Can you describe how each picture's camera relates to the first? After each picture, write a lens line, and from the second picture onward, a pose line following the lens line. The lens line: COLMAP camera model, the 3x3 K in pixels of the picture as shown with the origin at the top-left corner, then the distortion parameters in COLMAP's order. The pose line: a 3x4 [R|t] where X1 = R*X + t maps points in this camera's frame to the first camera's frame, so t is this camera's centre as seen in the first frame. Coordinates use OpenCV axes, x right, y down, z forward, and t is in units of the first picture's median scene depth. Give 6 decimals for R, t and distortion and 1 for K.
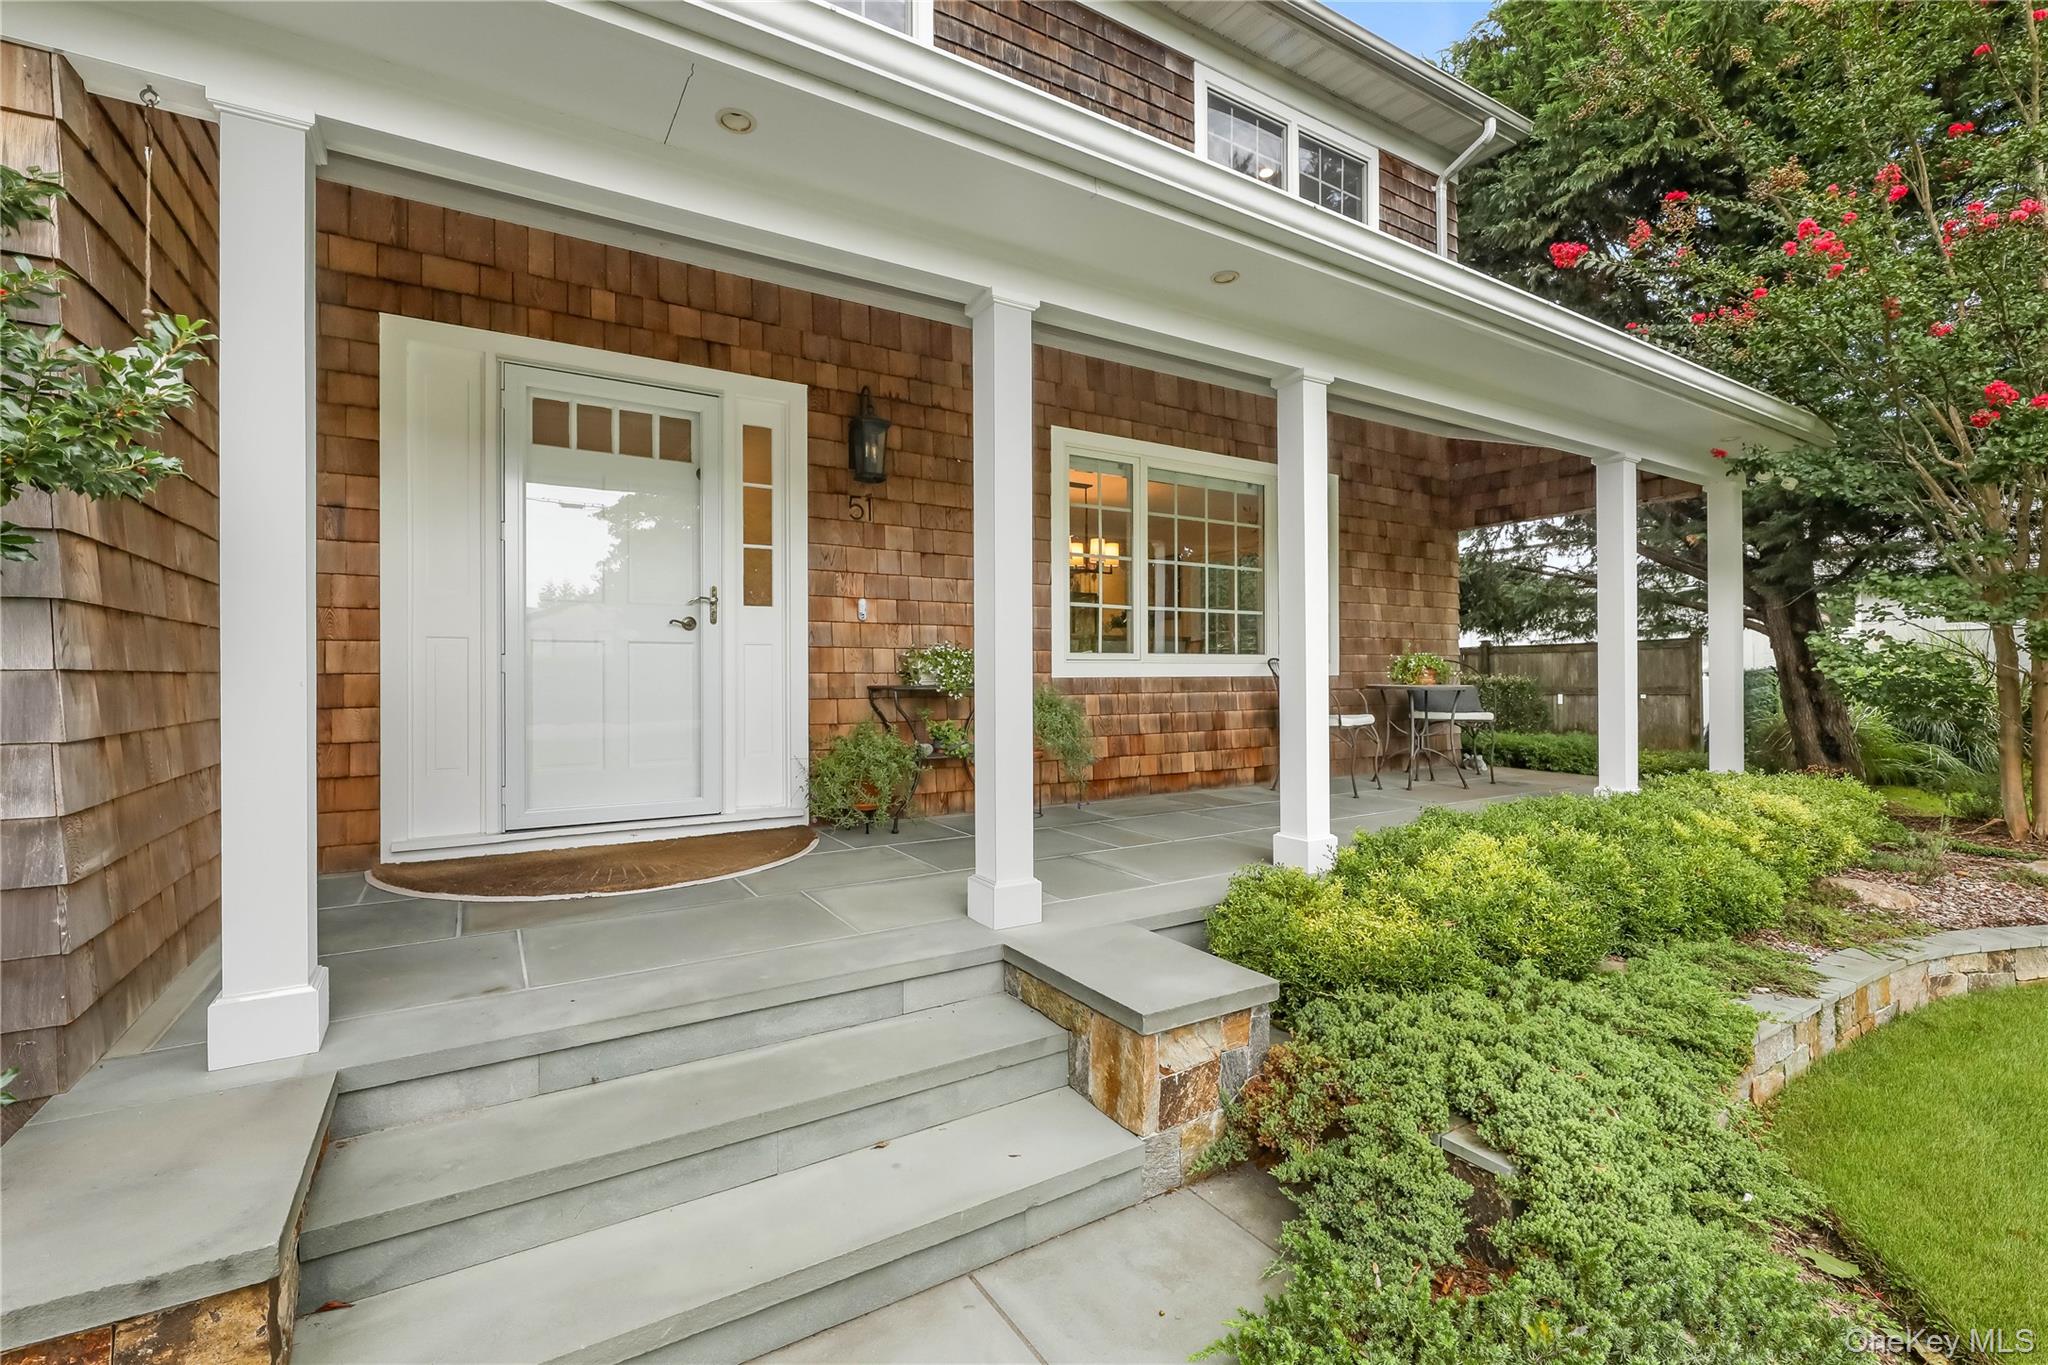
lens RADIAL K [[880.5, 0, 1035.1], [0, 880.5, 672.6], [0, 0, 1]] dist [0.002280, -0.000609]
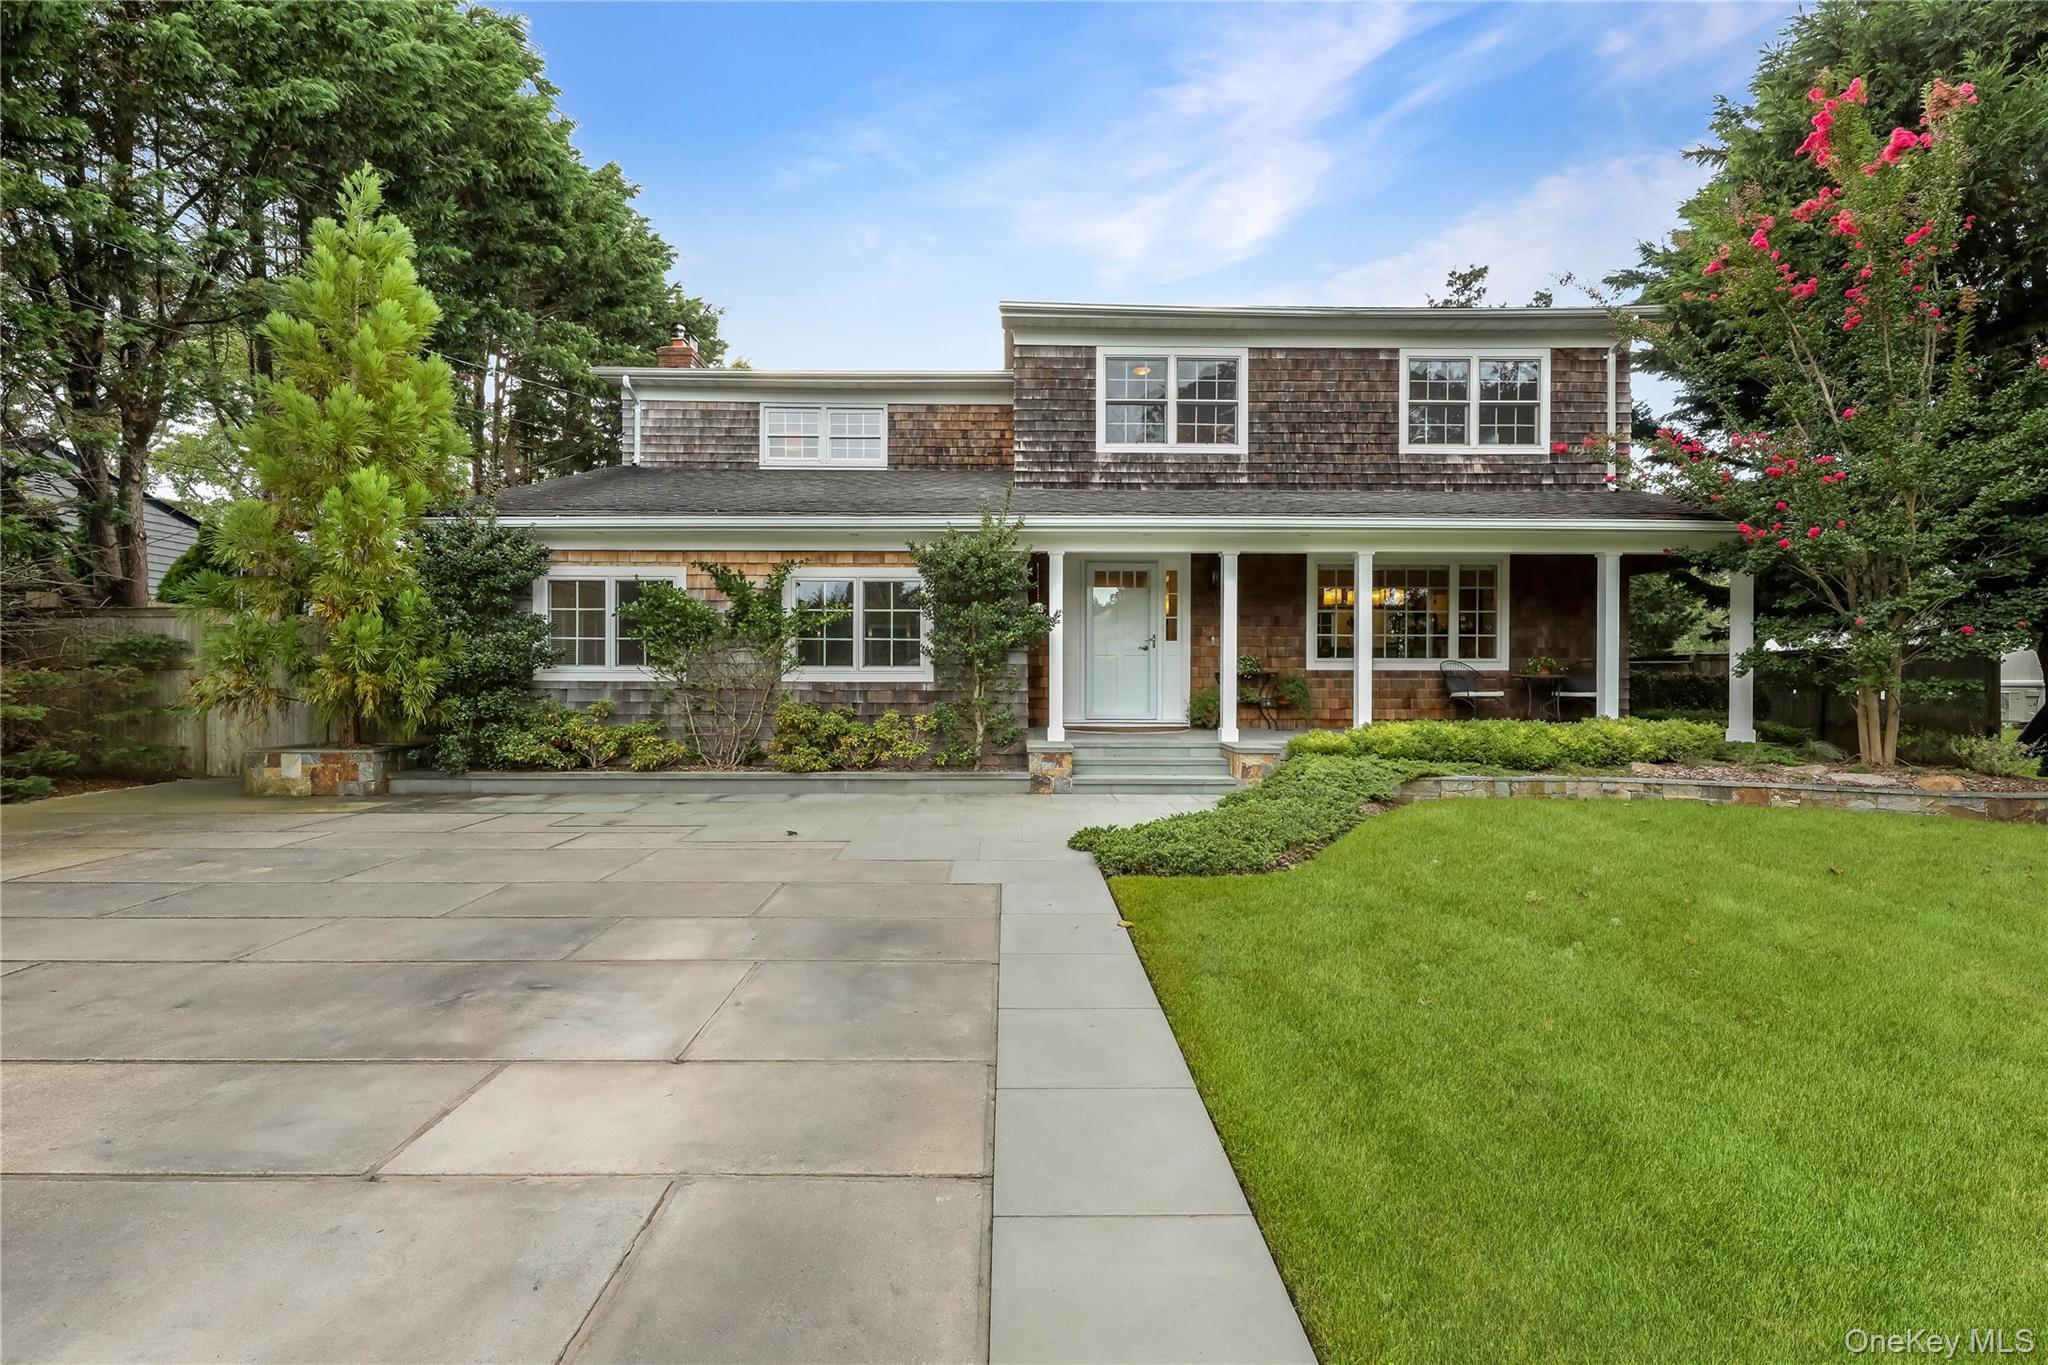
lens RADIAL K [[880.5, 0, 989.7], [0, 880.5, 674.4], [0, 0, 1]] dist [0.002280, -0.000609]
pose [[0.827452, 0.006909, -0.561494, 0.662349], [-0.007285, 0.999972, 0.001568, 0.021221], [0.561489, 0.002793, 0.827479, -1.367305]]
